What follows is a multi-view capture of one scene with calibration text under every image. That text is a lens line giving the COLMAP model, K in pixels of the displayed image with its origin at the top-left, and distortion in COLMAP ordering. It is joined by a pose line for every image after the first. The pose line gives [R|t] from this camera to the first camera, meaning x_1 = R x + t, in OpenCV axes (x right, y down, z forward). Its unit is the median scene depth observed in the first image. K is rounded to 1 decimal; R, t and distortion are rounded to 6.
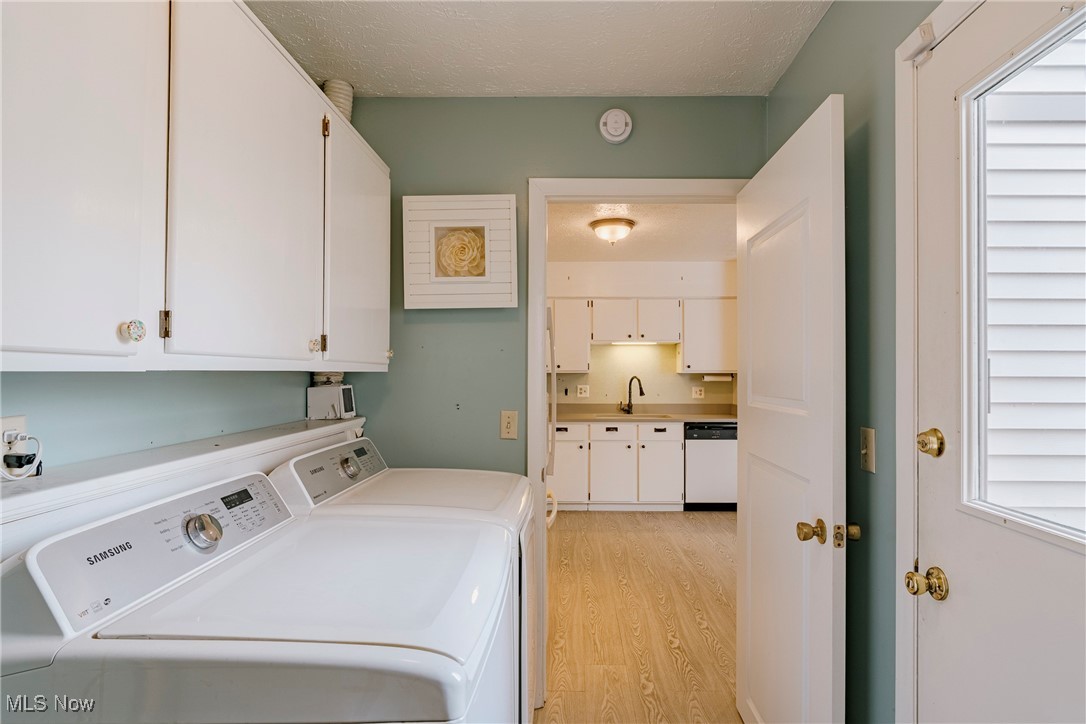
lens RADIAL K [[562.3, 0, 563.1], [0, 562.3, 370.3], [0, 0, 1]] dist [-0.001496, 0.000054]
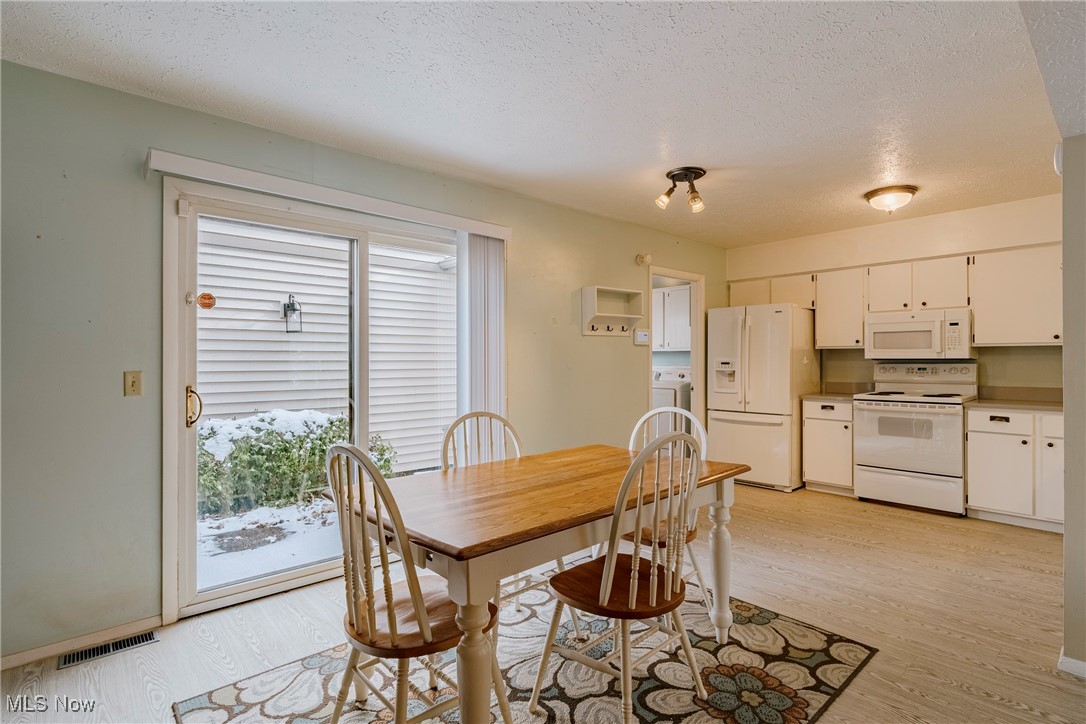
lens RADIAL K [[523.6, 0, 543.0], [0, 523.6, 362.0], [0, 0, 1]] dist [-0.017460, 0.001478]
pose [[-0.739624, 0.003250, -0.673013, 0.891303], [0.004142, 0.999991, 0.000277, 0.024198], [0.673008, -0.002583, -0.739631, 0.984393]]
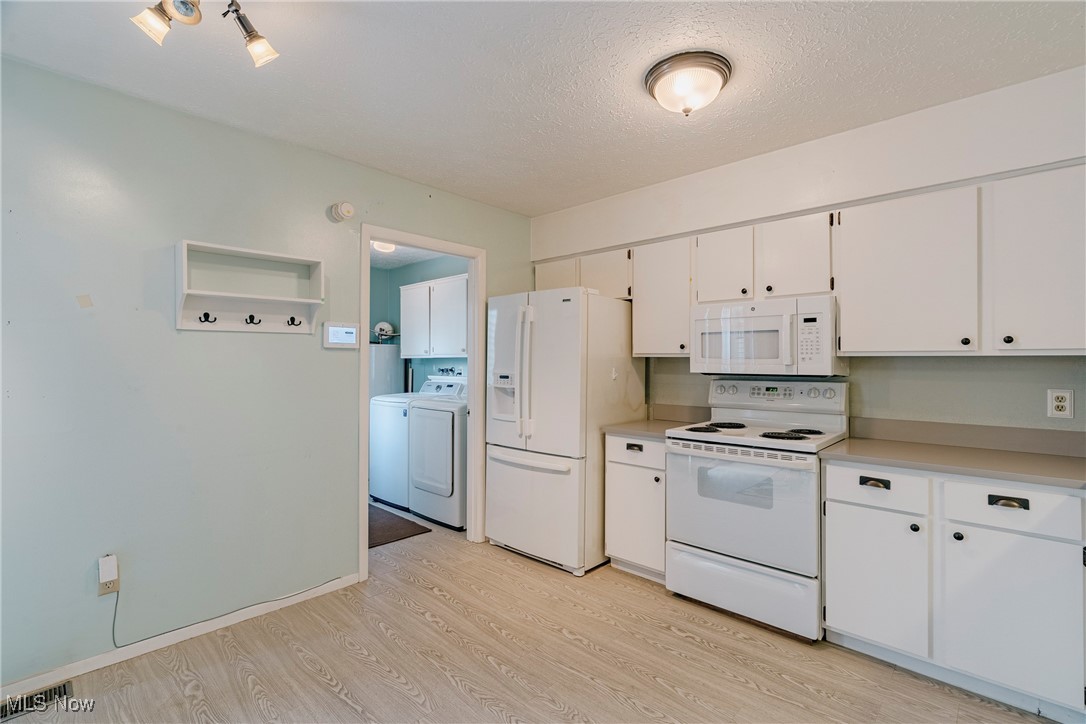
lens RADIAL K [[490.8, 0, 547.9], [0, 490.8, 359.6], [0, 0, 1]] dist [-0.005769, -0.000284]
pose [[-0.669309, -0.009807, -0.742920, 0.409926], [-0.002778, 0.999939, -0.010696, 0.012533], [0.742979, -0.005095, -0.669295, 0.948719]]
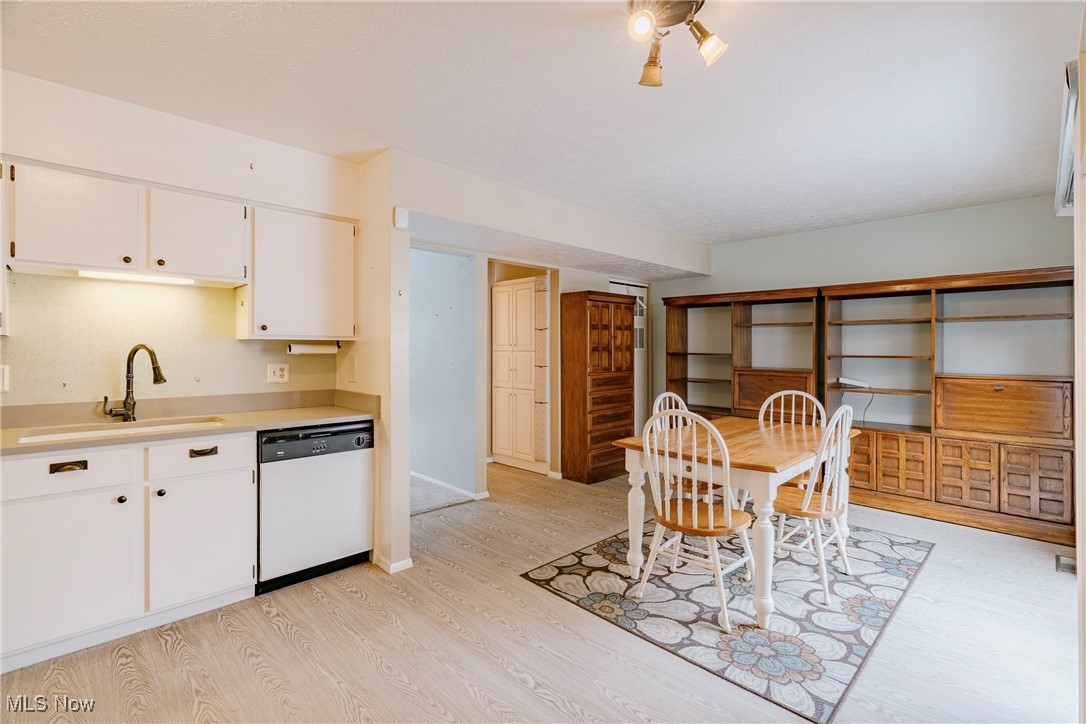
lens RADIAL K [[496.9, 0, 545.1], [0, 496.9, 348.3], [0, 0, 1]] dist [-0.005168, -0.000198]
pose [[0.703322, 0.002465, 0.710867, 0.073497], [-0.004000, 0.999992, 0.000490, 0.013168], [-0.710860, -0.003188, 0.703326, 0.477256]]
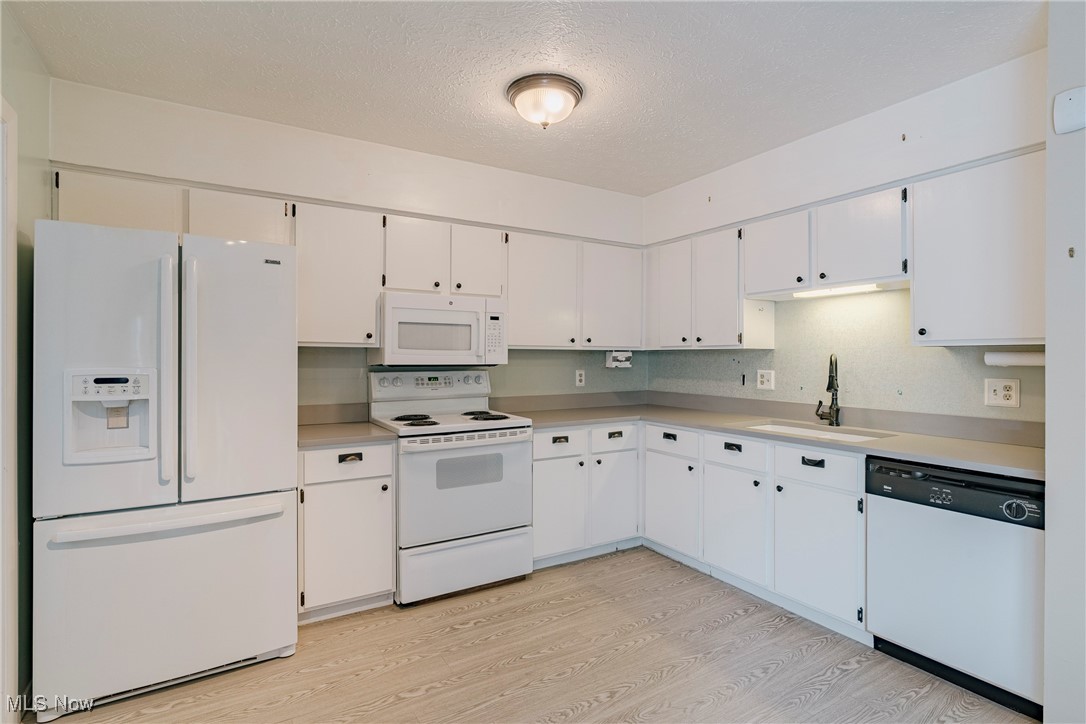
lens RADIAL K [[533.7, 0, 543.0], [0, 533.7, 362.0], [0, 0, 1]] dist [-0.003391, 0.000098]
pose [[0.530313, 0.007342, -0.847770, 0.439700], [0.002514, 0.999944, 0.010233, 0.012858], [0.847798, -0.007558, 0.530265, 0.549315]]
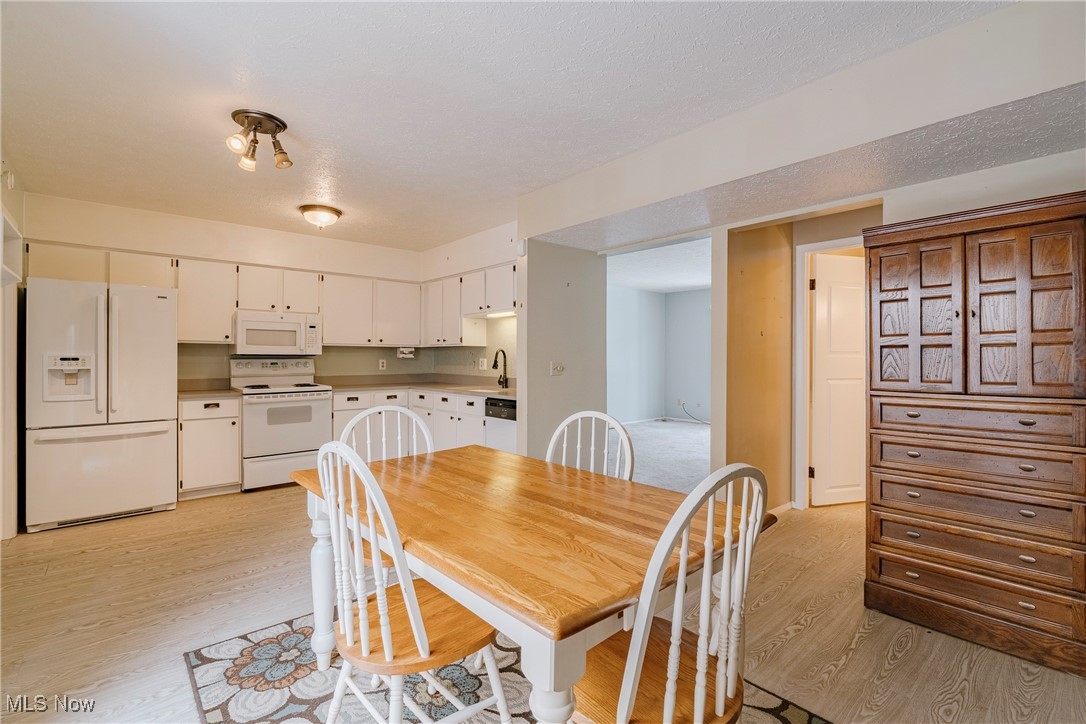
lens RADIAL K [[493.4, 0, 537.1], [0, 493.4, 360.2], [0, 0, 1]] dist [-0.001675, -0.000006]
pose [[0.664756, 0.003950, -0.747050, 0.873672], [0.001710, 0.999975, 0.006808, 0.026394], [0.747058, -0.005803, 0.664733, 0.521642]]
